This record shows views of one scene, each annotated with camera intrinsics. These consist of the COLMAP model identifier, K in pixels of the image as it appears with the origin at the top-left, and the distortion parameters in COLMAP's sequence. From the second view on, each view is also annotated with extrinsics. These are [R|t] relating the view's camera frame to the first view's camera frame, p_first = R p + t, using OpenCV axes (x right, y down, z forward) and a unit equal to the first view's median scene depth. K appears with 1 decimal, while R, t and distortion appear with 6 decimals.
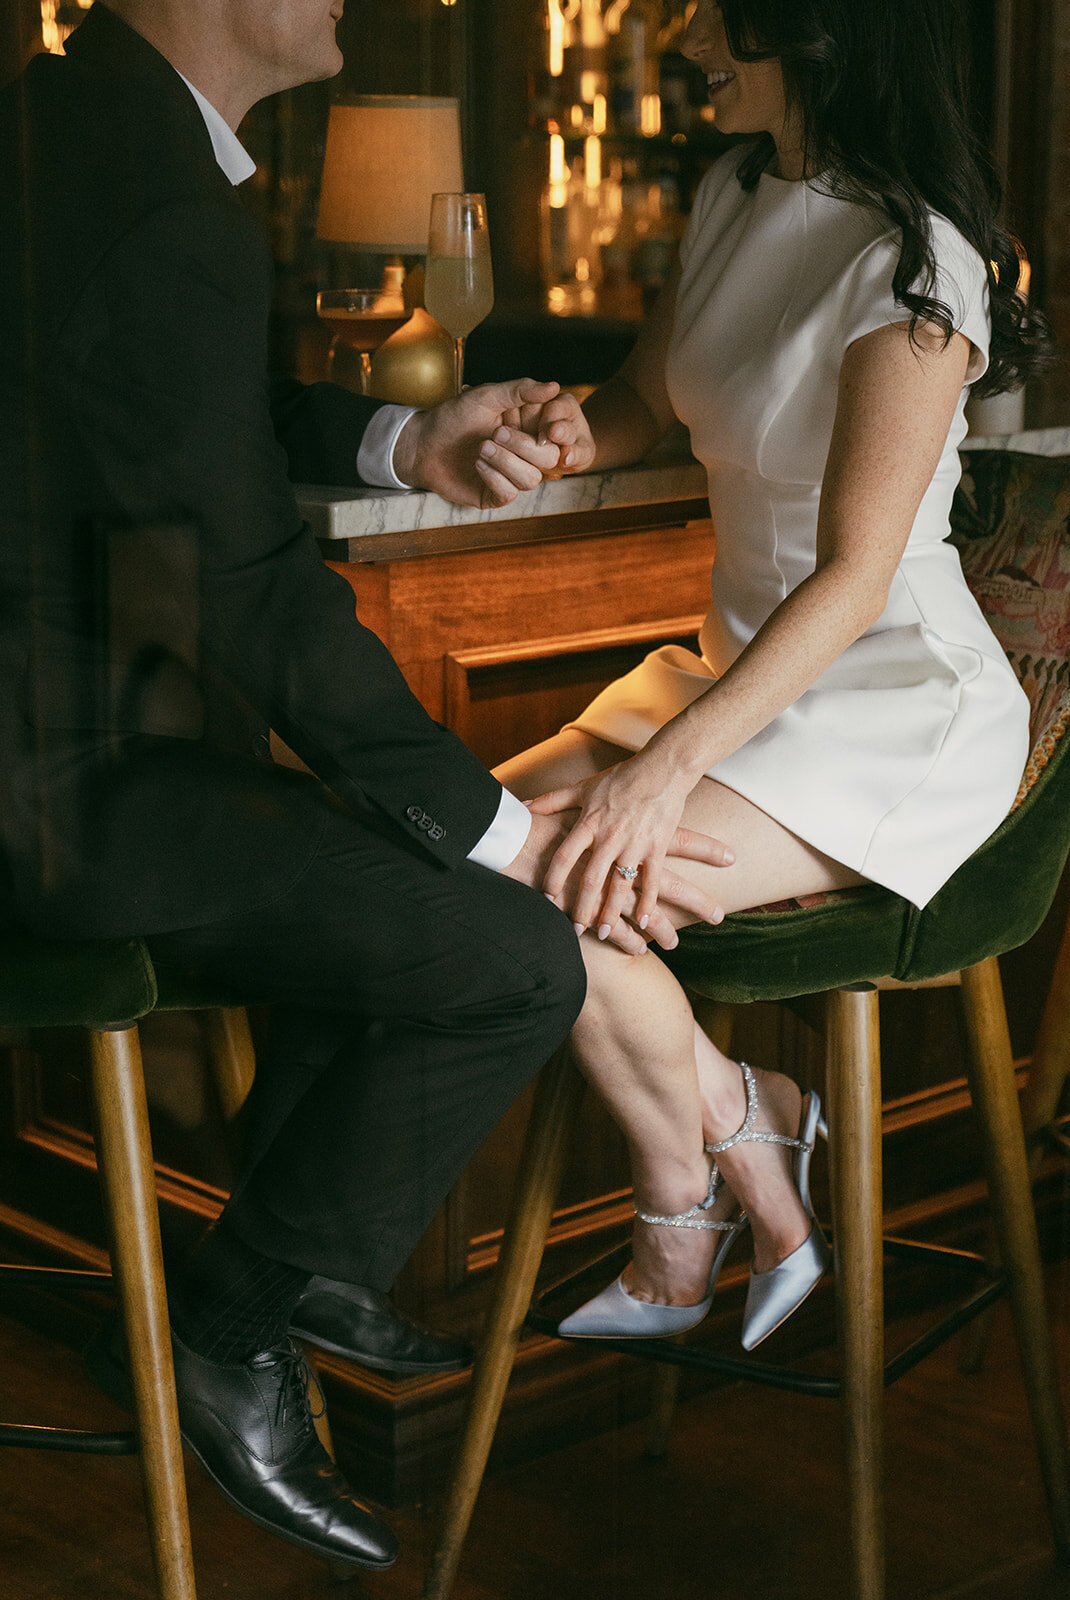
lens RADIAL K [[3182.4, 0, 525.6], [0, 3182.4, 783.1], [0, 0, 1]] dist [-0.029222, 0.000000]
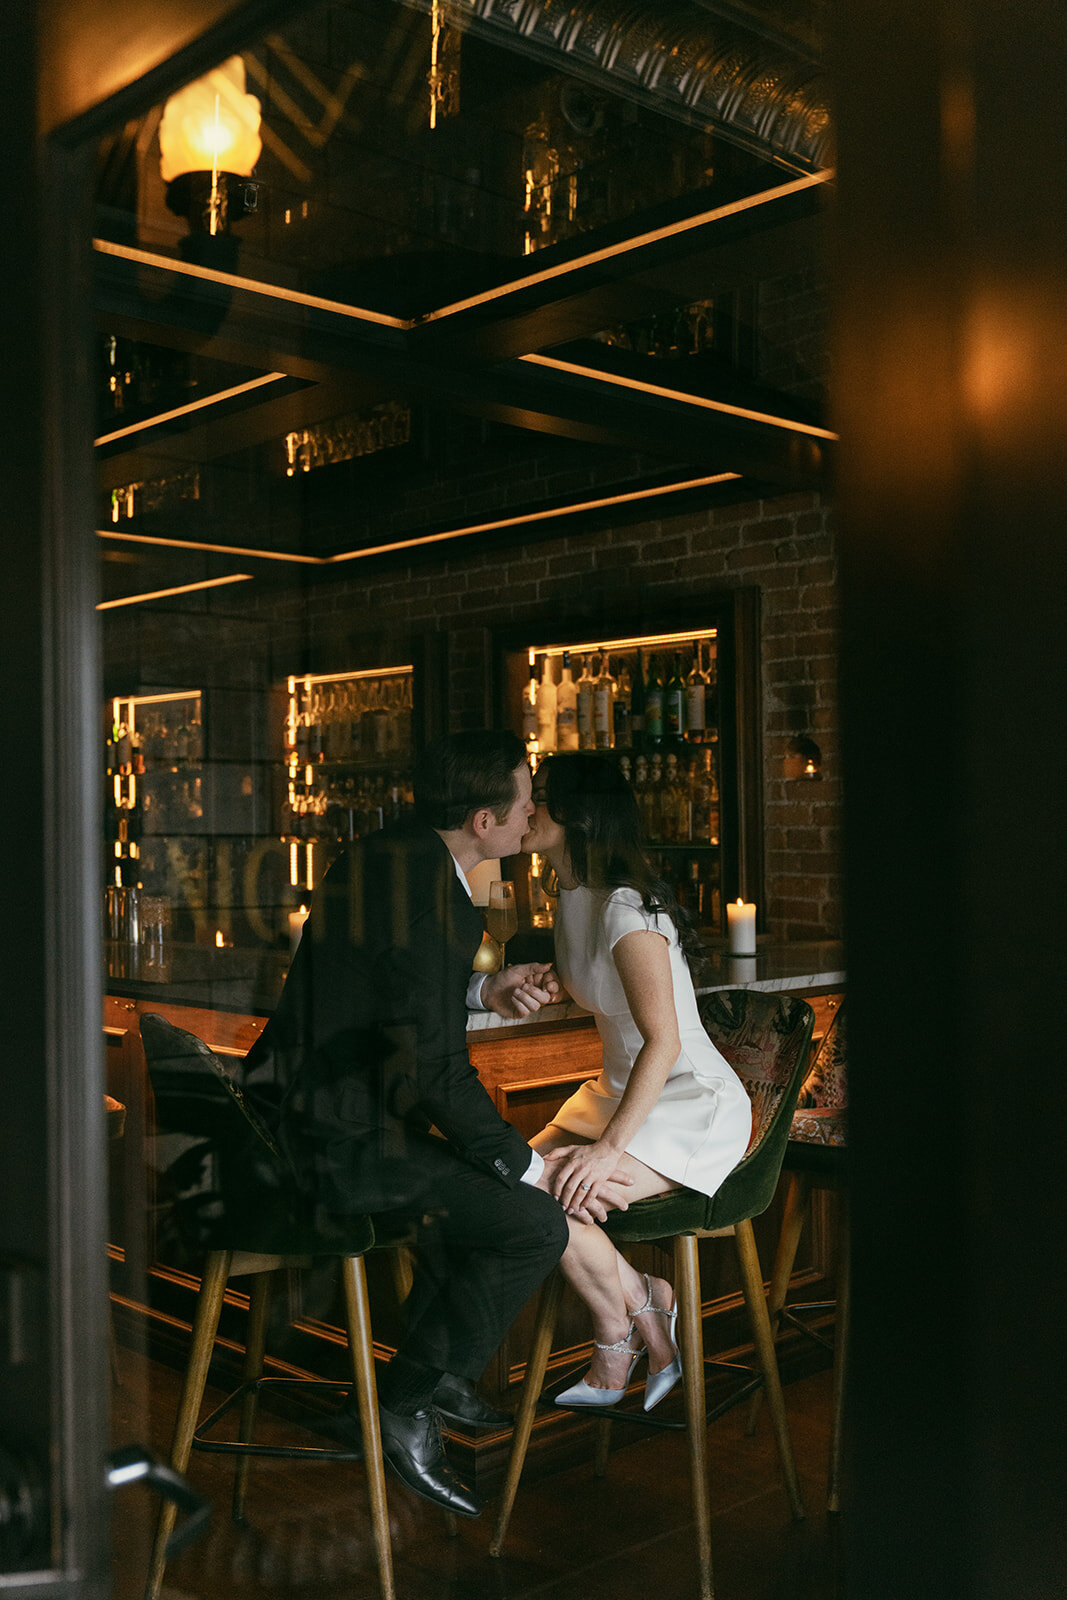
lens RADIAL K [[1712.3, 0, 533.4], [0, 1712.3, 799.1], [0, 0, 1]] dist [0.022891, 0.000000]
pose [[0.999799, -0.013146, 0.015107, -0.015716], [0.016084, 0.976546, -0.214709, 0.021820], [-0.011930, 0.214909, 0.976561, -0.216356]]
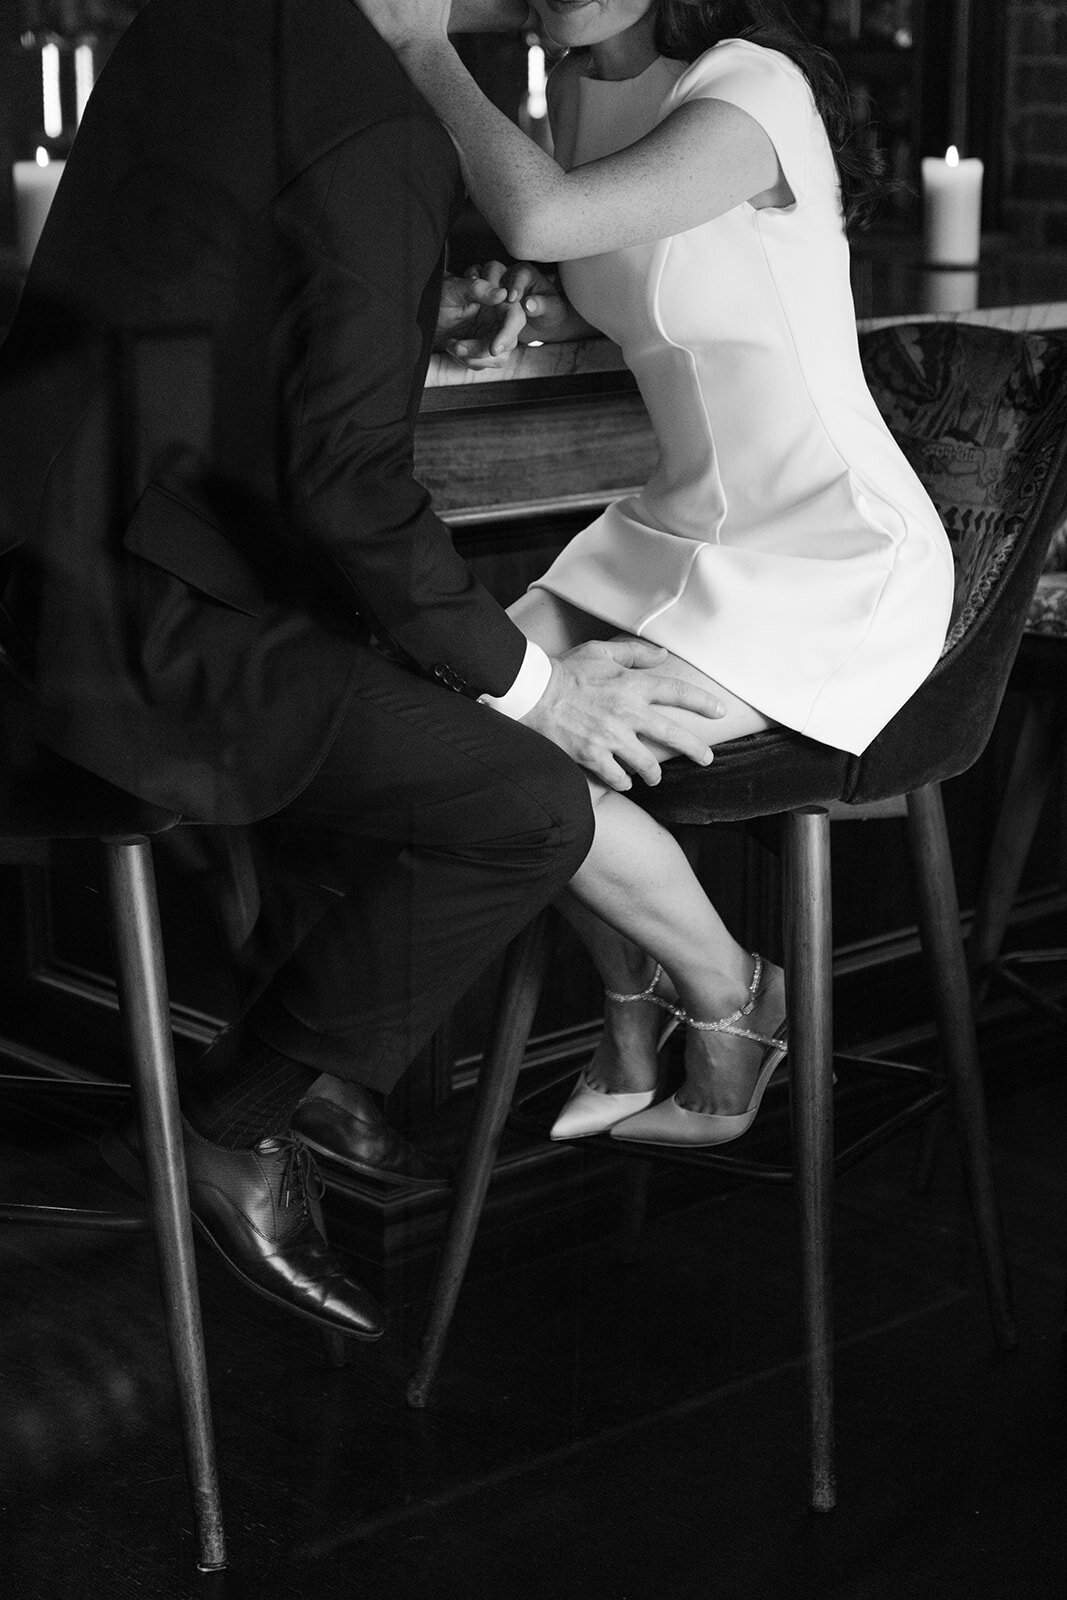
lens RADIAL K [[3231.2, 0, 543.9], [0, 3231.2, 804.7], [0, 0, 1]] dist [0.118081, 0.000000]
pose [[0.999936, 0.000626, 0.011274, 0.000479], [-0.000874, 0.999757, 0.022049, 0.035454], [-0.011258, -0.022058, 0.999693, -0.104141]]
